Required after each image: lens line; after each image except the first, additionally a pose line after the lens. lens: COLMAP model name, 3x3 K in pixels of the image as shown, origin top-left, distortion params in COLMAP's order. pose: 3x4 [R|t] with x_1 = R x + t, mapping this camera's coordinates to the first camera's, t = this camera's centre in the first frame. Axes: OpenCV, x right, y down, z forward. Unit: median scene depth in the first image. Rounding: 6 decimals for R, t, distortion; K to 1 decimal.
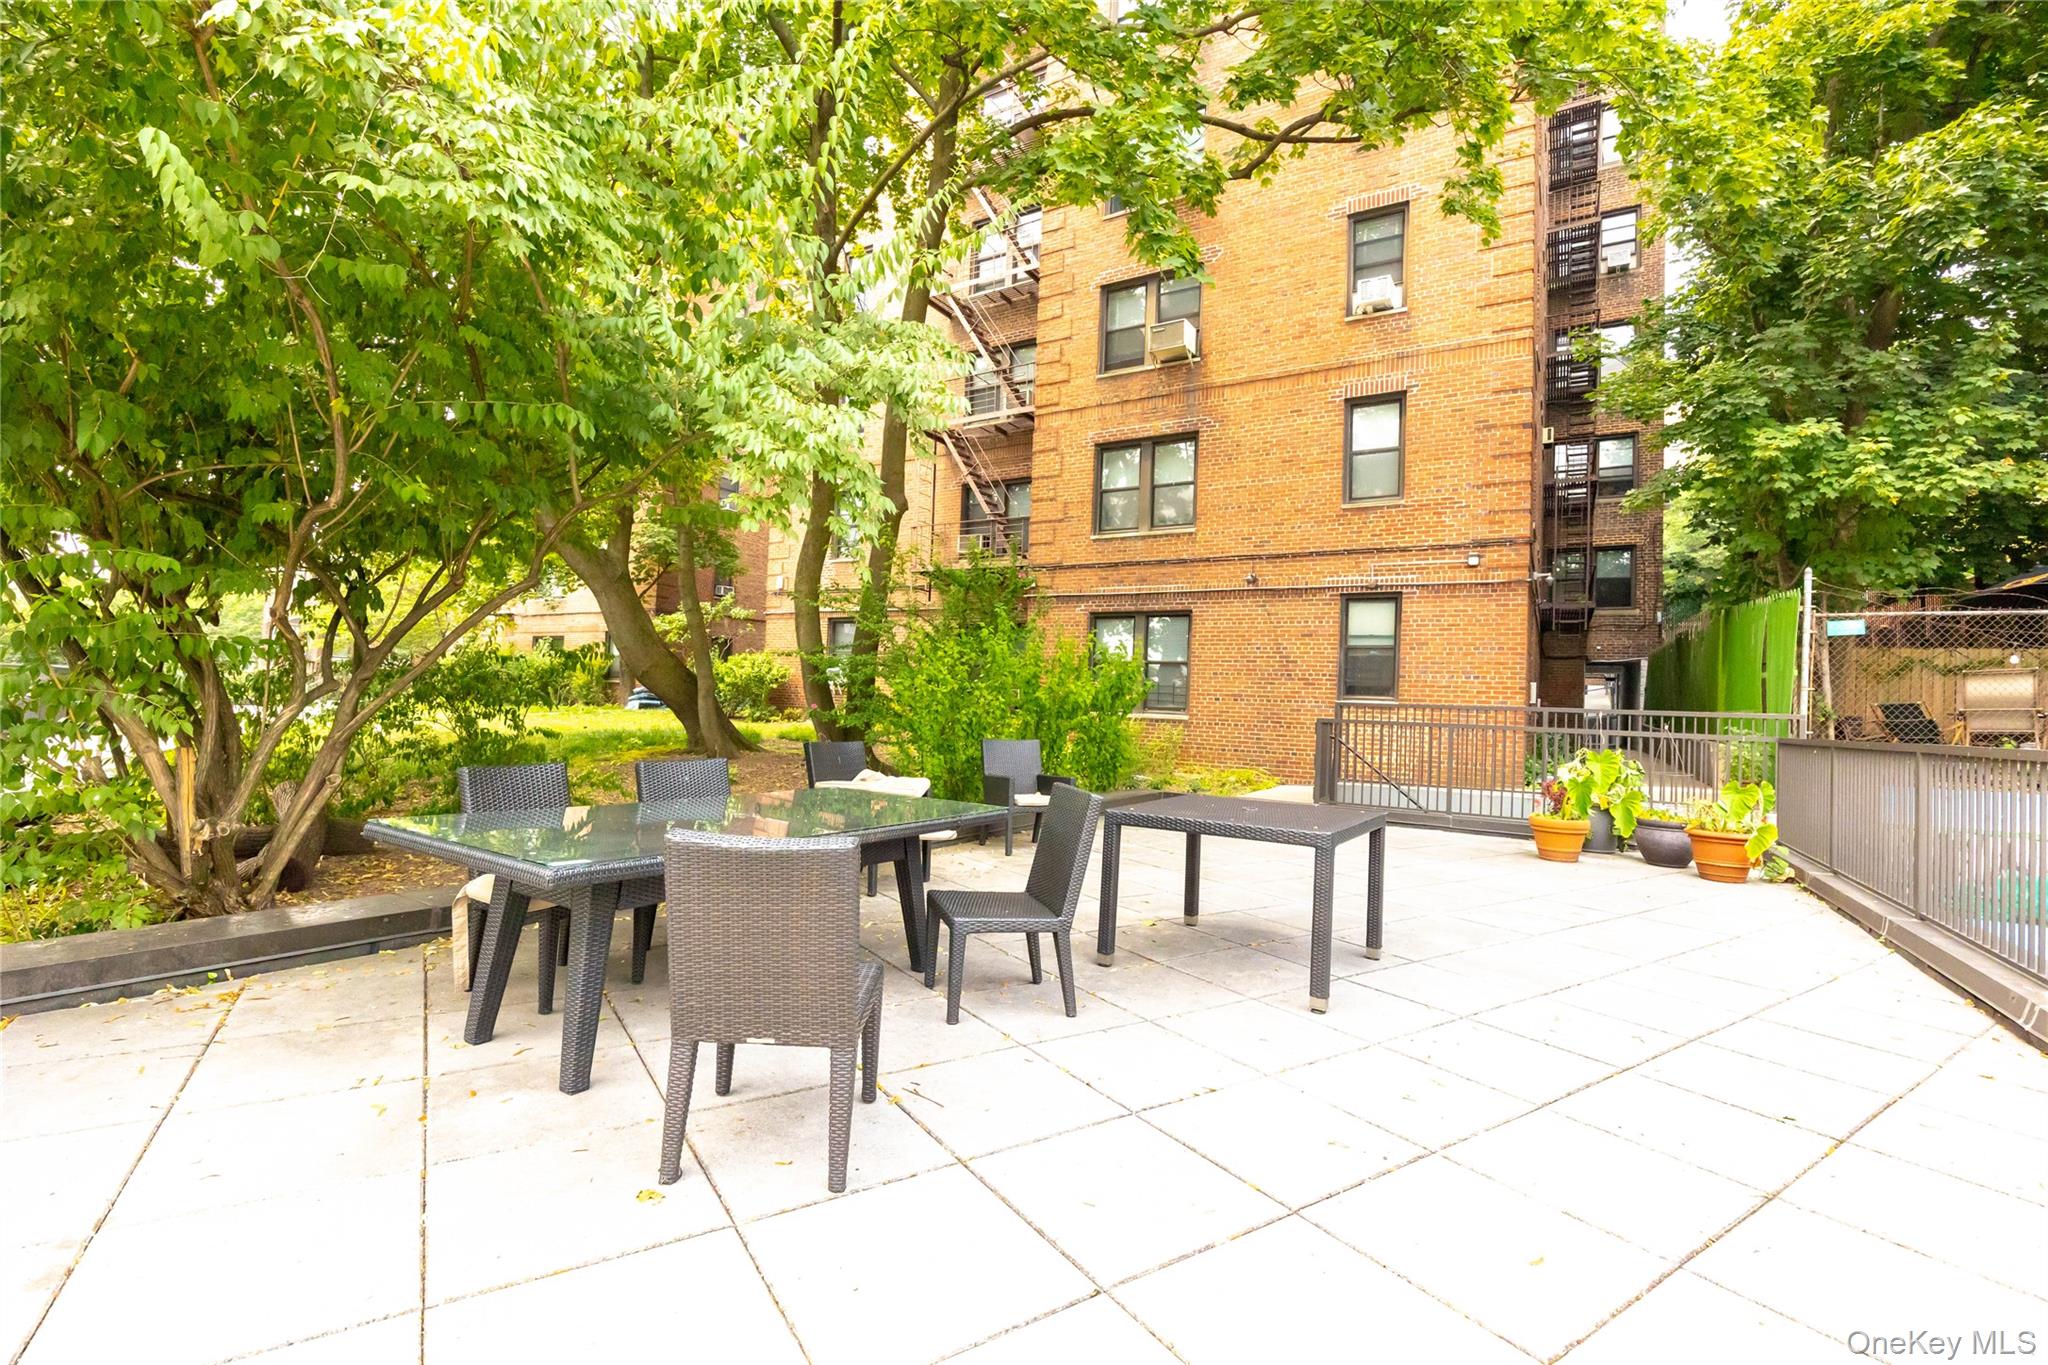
lens RADIAL K [[881.9, 0, 1024.0], [0, 881.9, 682.5], [0, 0, 1]] dist [-0.001378, -0.000958]
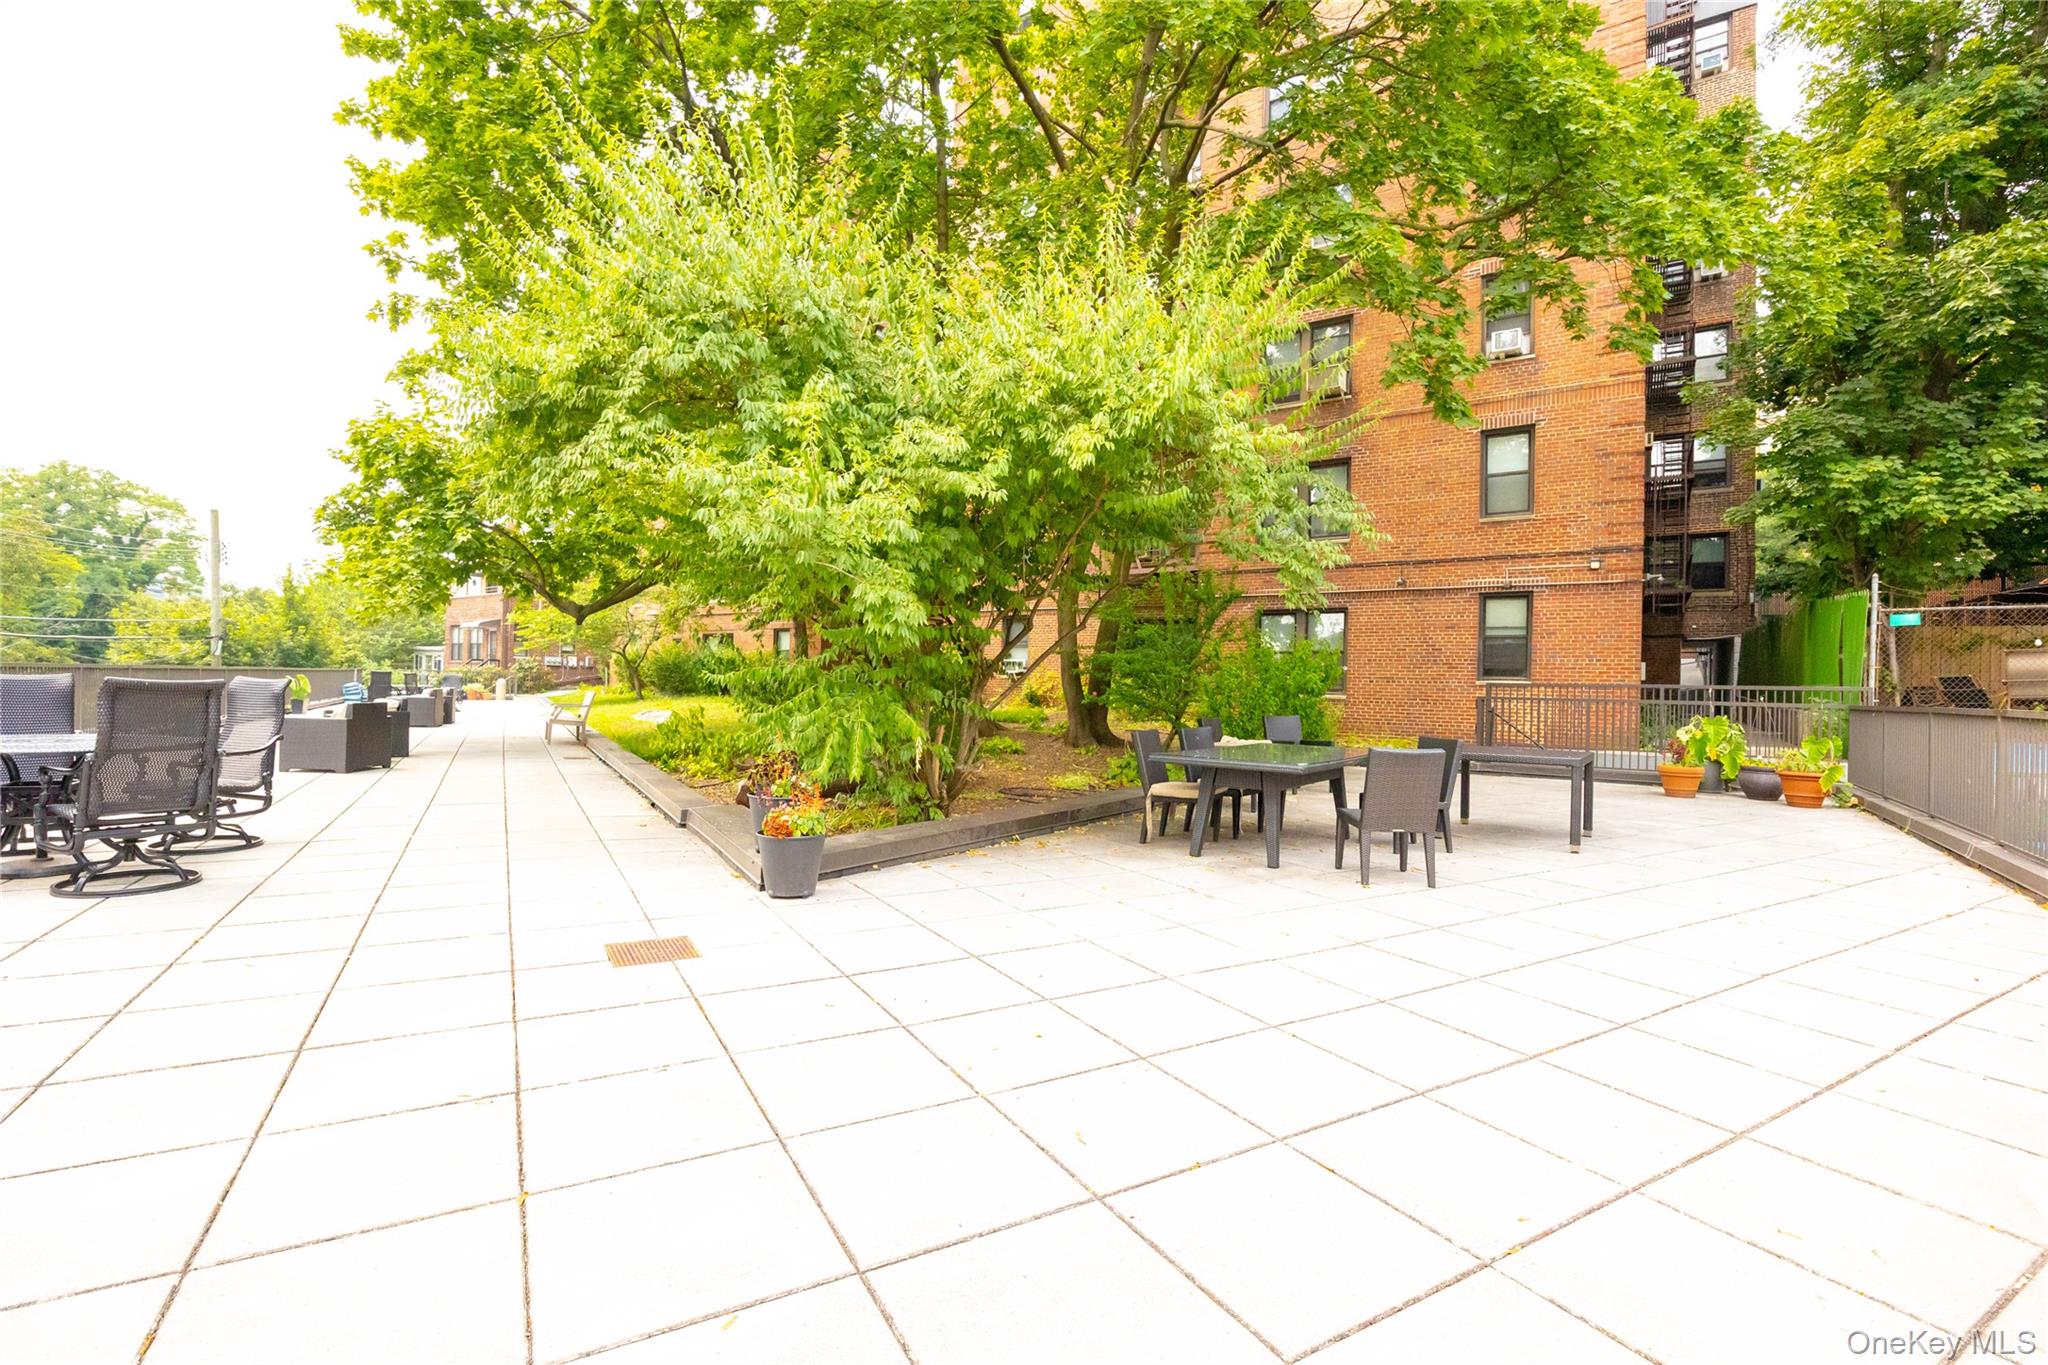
lens RADIAL K [[901.6, 0, 1024.0], [0, 901.6, 682.5], [0, 0, 1]] dist [-0.001455, 0.000516]
pose [[0.998448, -0.018897, -0.052394, -0.270961], [0.019996, 0.999589, 0.020526, -0.020827], [0.051985, -0.021542, 0.998416, -0.362138]]
